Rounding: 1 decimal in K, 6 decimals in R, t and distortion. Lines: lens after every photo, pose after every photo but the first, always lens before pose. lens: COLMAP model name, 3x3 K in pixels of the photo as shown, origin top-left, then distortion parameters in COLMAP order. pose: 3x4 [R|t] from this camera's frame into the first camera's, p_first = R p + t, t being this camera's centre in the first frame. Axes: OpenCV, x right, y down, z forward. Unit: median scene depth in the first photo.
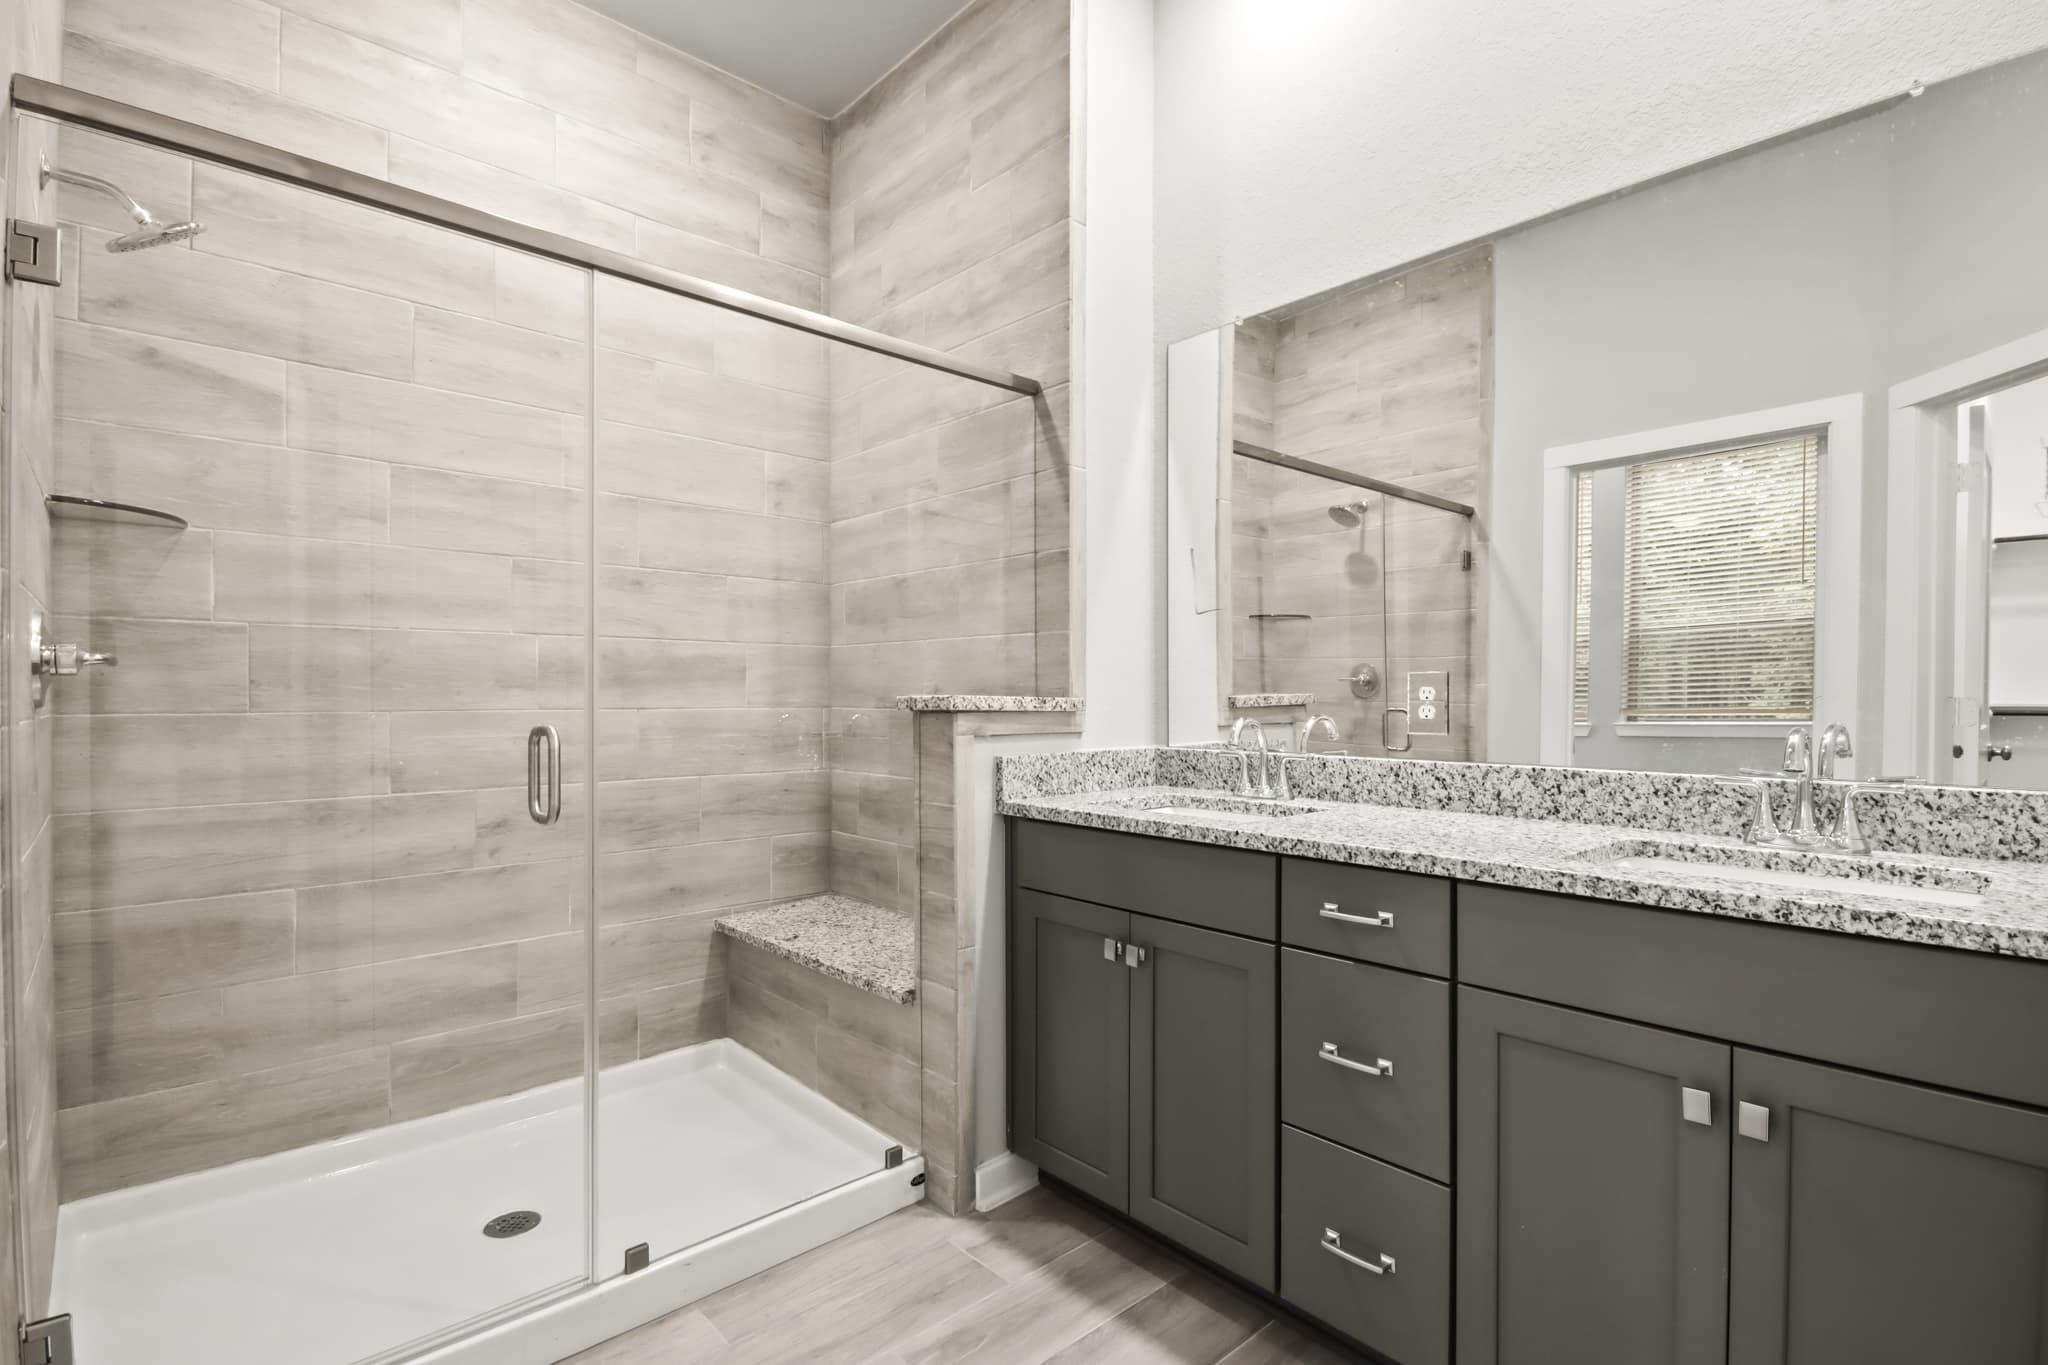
lens RADIAL K [[963.6, 0, 1025.9], [0, 963.6, 692.1], [0, 0, 1]] dist [-0.001337, 0.000151]
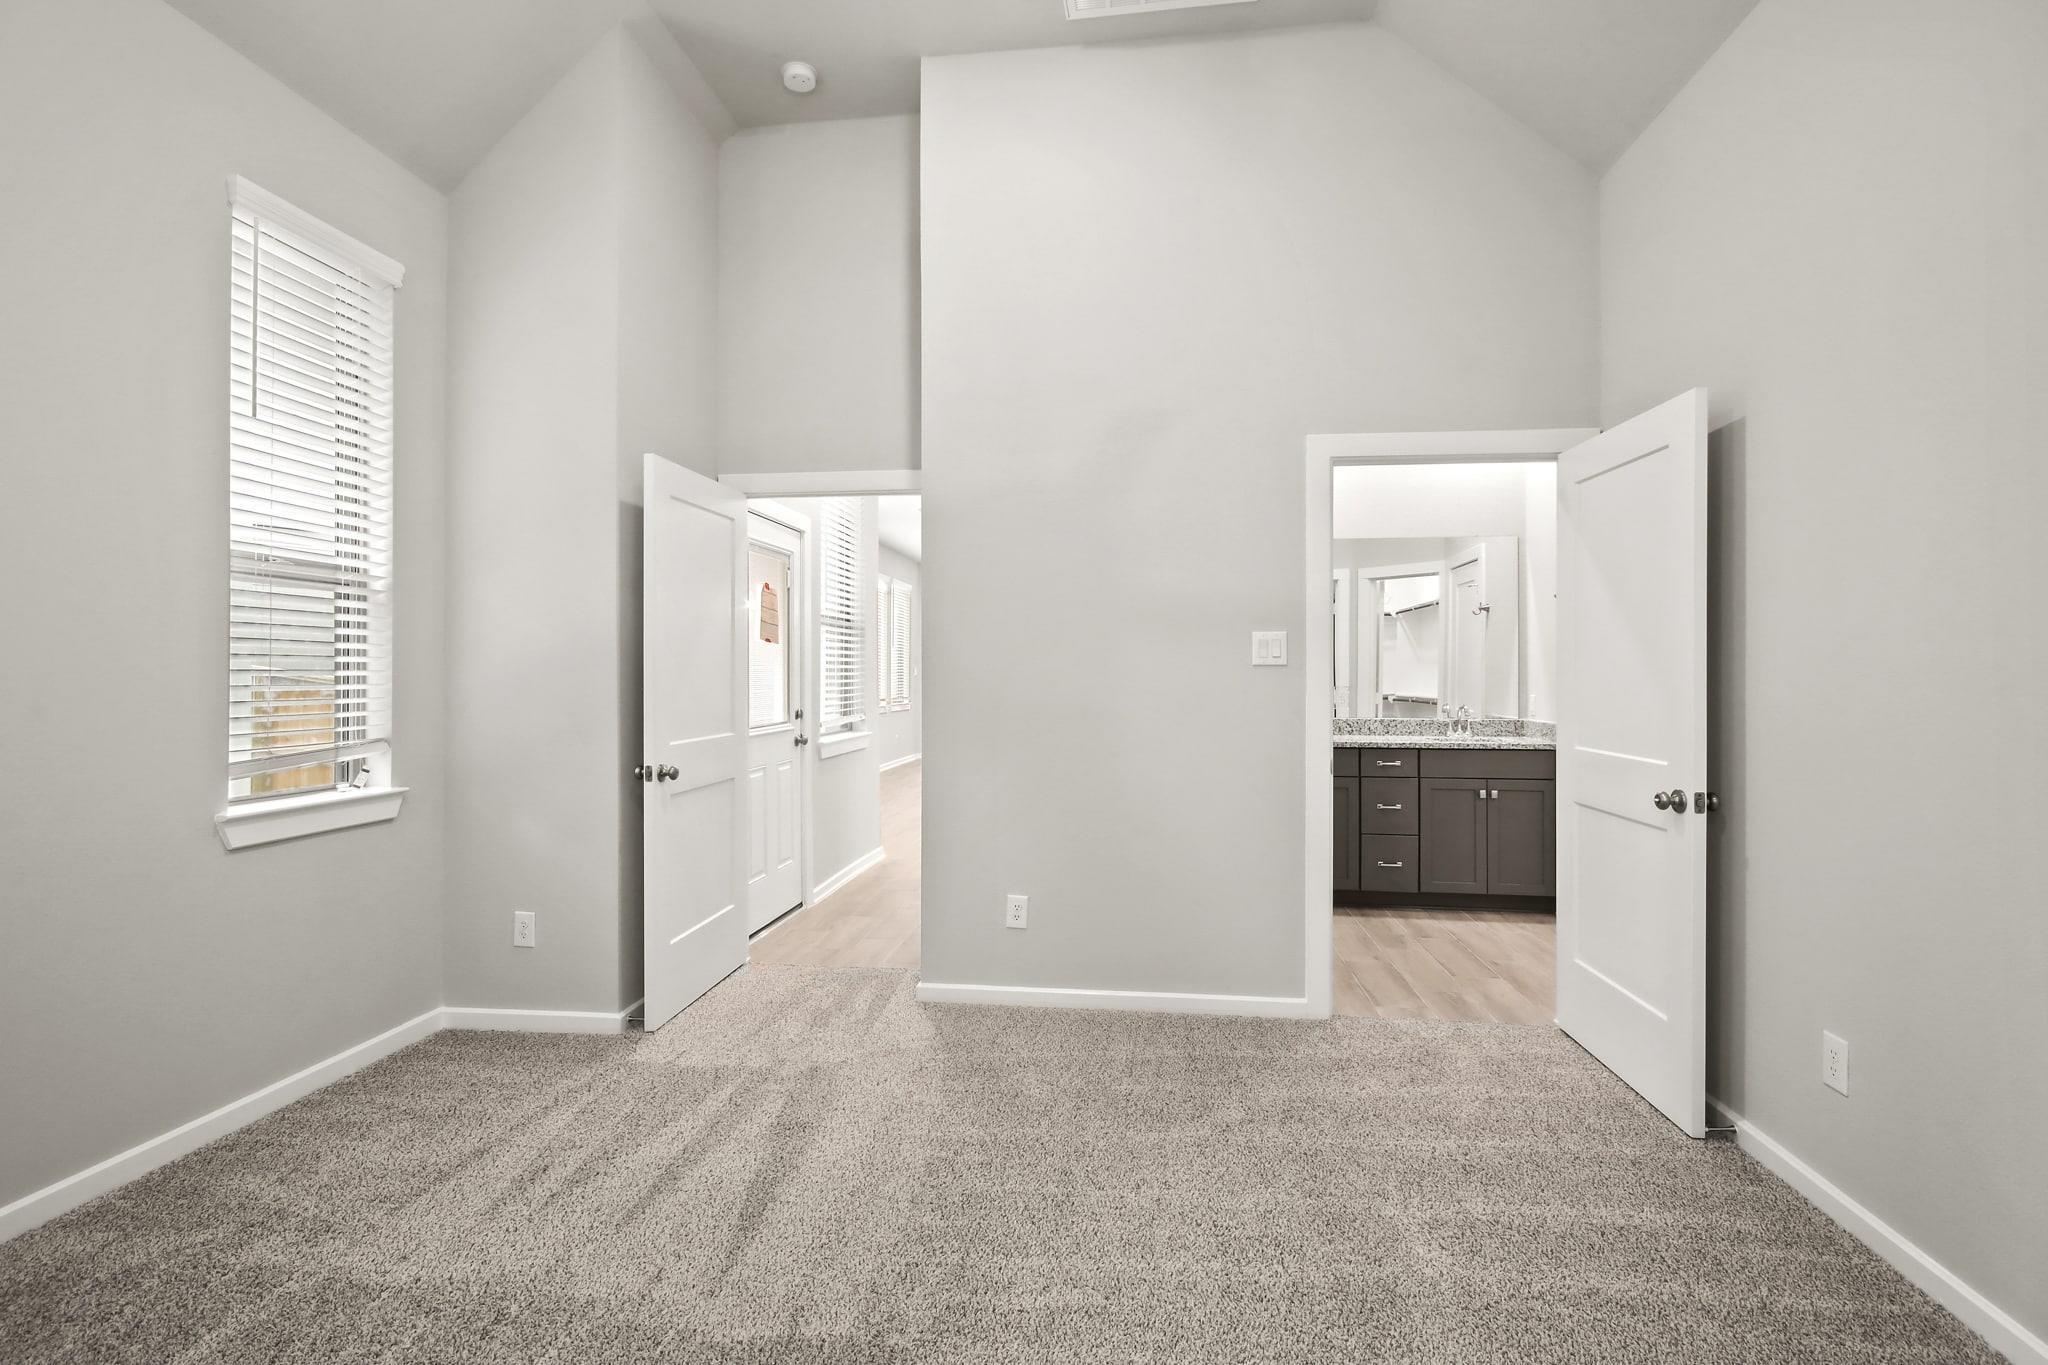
lens RADIAL K [[963.6, 0, 1022.9], [0, 963.6, 670.6], [0, 0, 1]] dist [-0.001337, 0.000151]
pose [[0.758085, 0.001465, 0.652154, -2.757068], [-0.002012, 0.999998, 0.000092, -0.086142], [-0.652152, -0.001382, 0.758087, -0.689804]]
